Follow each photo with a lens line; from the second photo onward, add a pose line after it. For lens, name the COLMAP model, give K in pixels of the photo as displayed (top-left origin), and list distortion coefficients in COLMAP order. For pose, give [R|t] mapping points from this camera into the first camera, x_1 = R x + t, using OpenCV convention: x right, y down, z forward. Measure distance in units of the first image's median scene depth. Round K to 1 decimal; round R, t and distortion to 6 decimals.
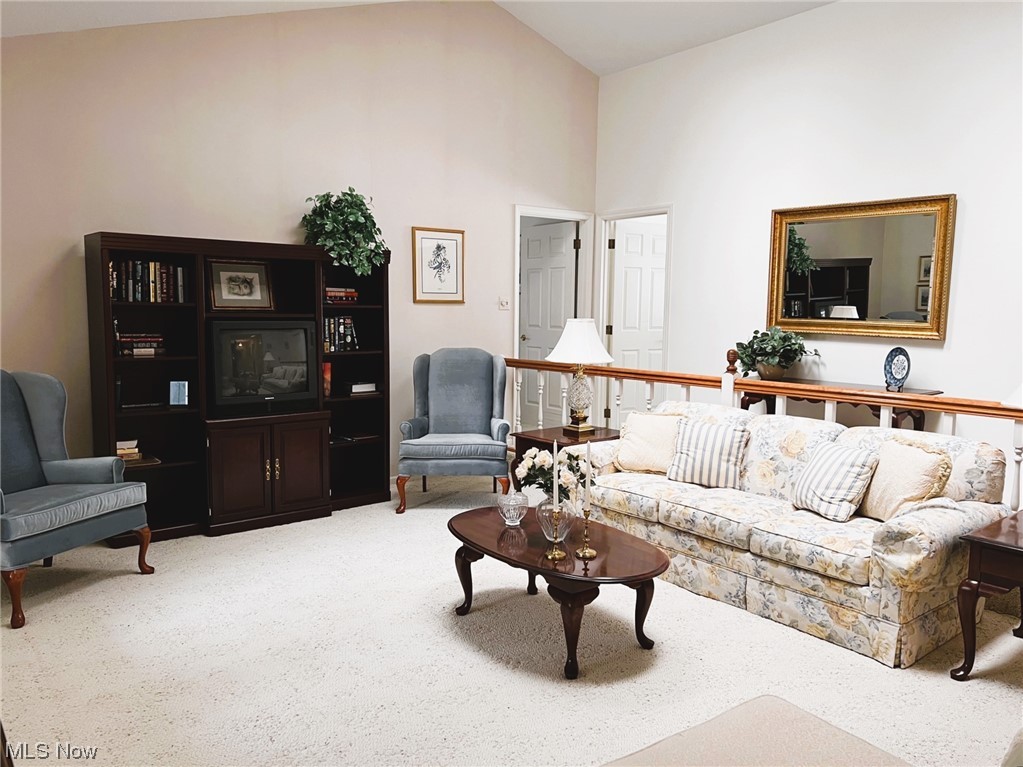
lens RADIAL K [[760.0, 0, 511.0], [0, 760.0, 385.2], [0, 0, 1]] dist [-0.002032, -0.000328]
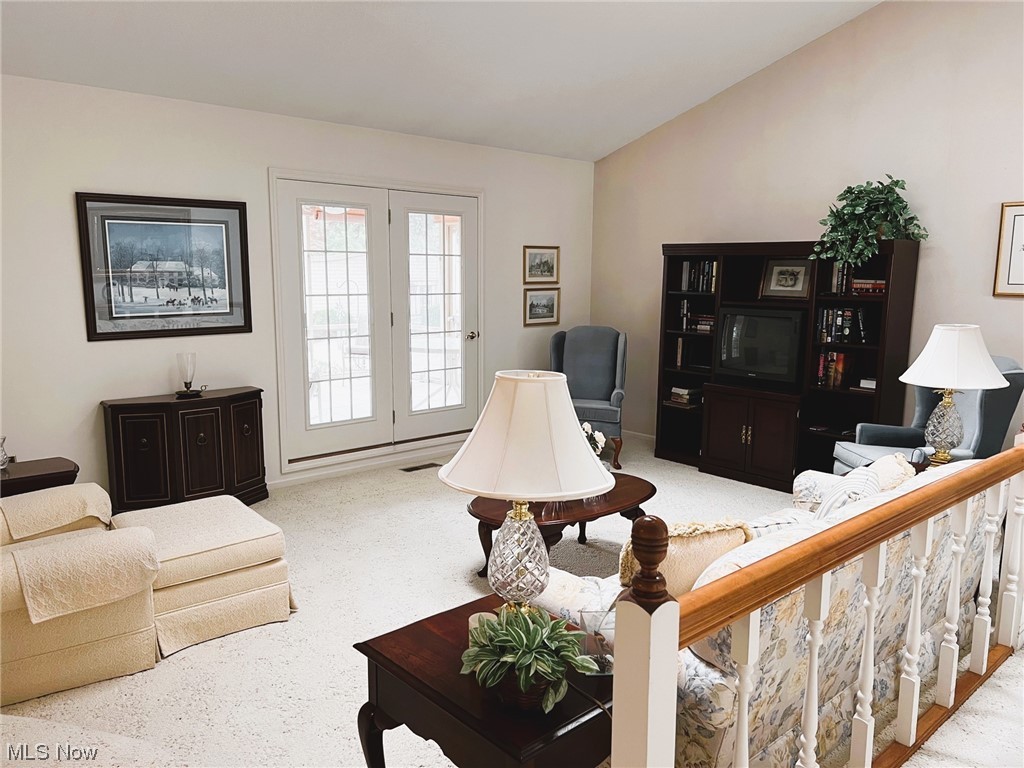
lens RADIAL K [[765.1, 0, 511.5], [0, 765.1, 387.5], [0, 0, 1]] dist [0.122651, -0.176711]
pose [[0.061002, 0.140789, -0.988159, 0.791336], [-0.118809, 0.983988, 0.132860, -0.072970], [0.991041, 0.109297, 0.076752, 0.502850]]
